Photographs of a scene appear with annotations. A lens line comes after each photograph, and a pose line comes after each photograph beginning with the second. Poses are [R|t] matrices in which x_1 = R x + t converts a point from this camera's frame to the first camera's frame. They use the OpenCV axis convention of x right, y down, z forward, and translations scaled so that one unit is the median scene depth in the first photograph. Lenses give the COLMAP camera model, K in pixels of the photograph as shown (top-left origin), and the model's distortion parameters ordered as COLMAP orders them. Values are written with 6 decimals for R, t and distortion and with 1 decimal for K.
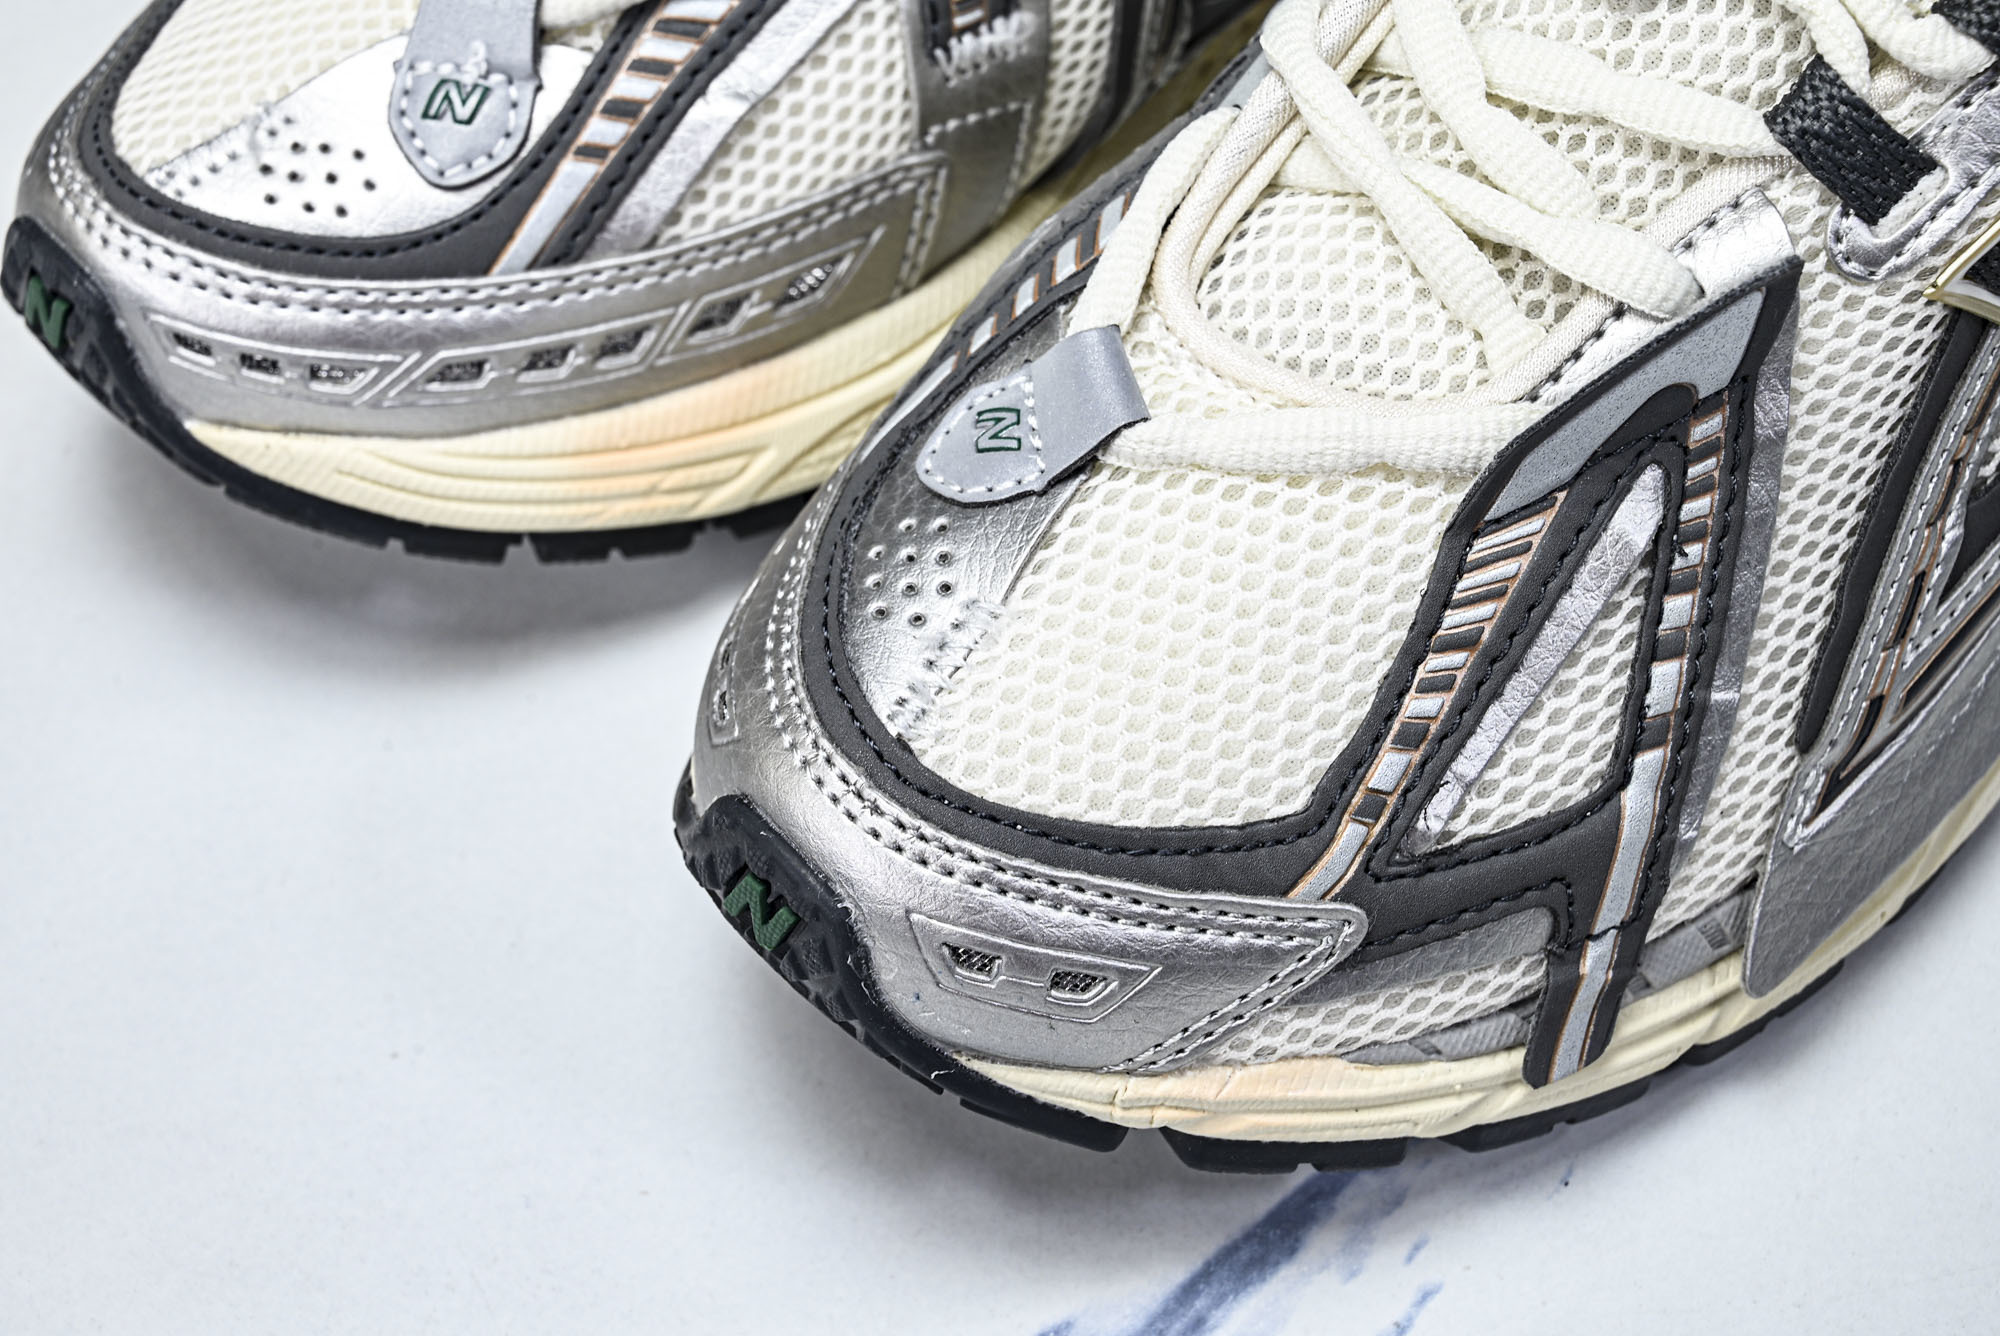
lens RADIAL K [[3769.0, 0, 1000.0], [0, 3769.0, 668.0], [0, 0, 1]] dist [0.039066, -0.312015]
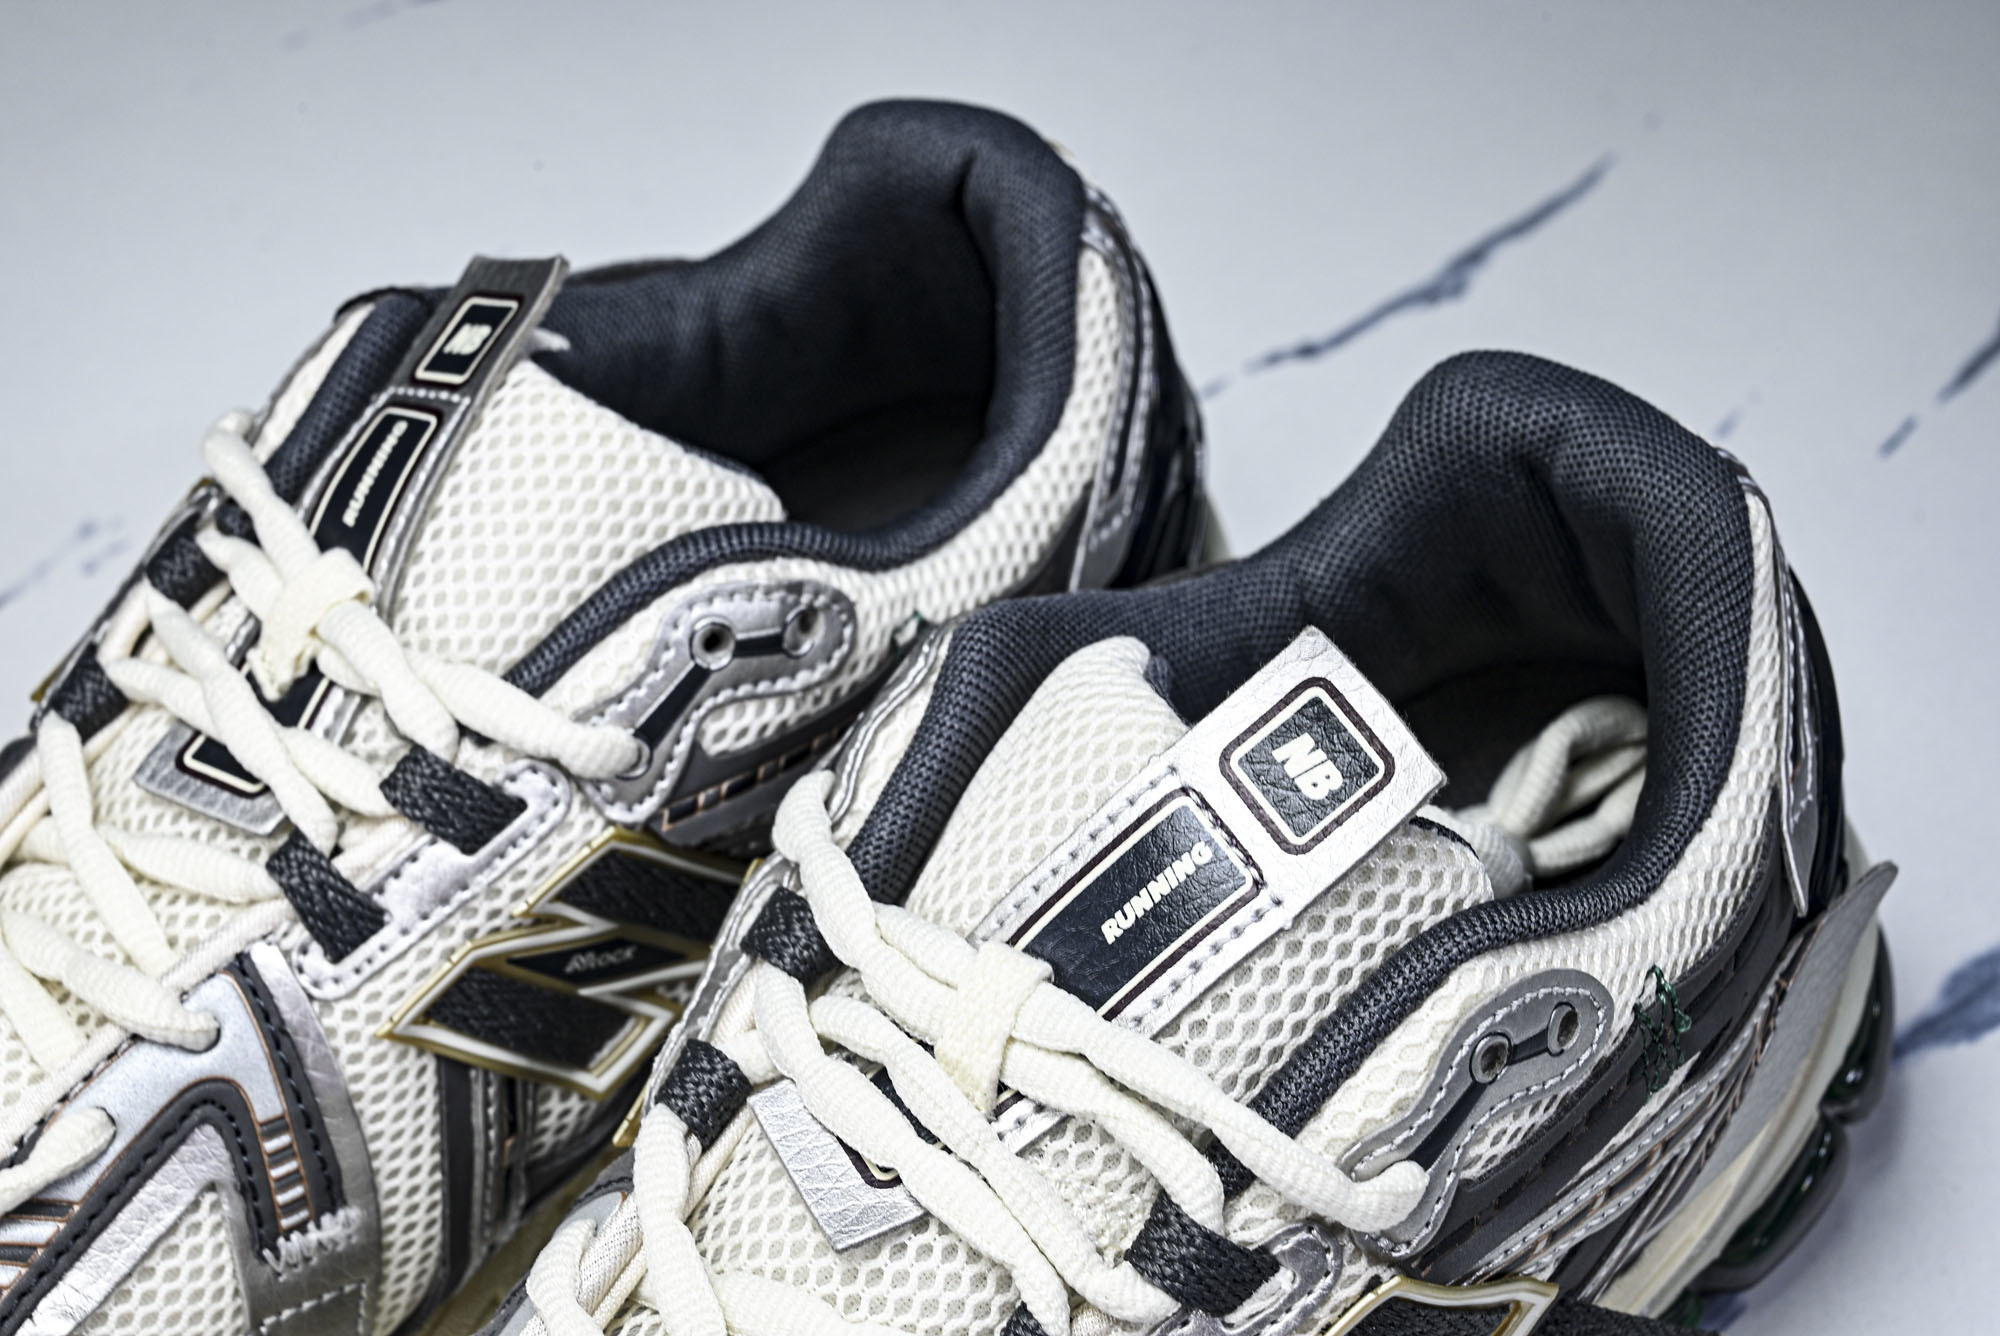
lens RADIAL K [[3725.0, 0, 1000.0], [0, 3725.0, 668.0], [0, 0, 1]] dist [0.030204, 0.104525]
pose [[0.997478, -0.034065, 0.062265, 0.129832], [0.044018, 0.985106, -0.166217, -0.142155], [-0.055675, 0.168538, 0.984121, -0.070387]]
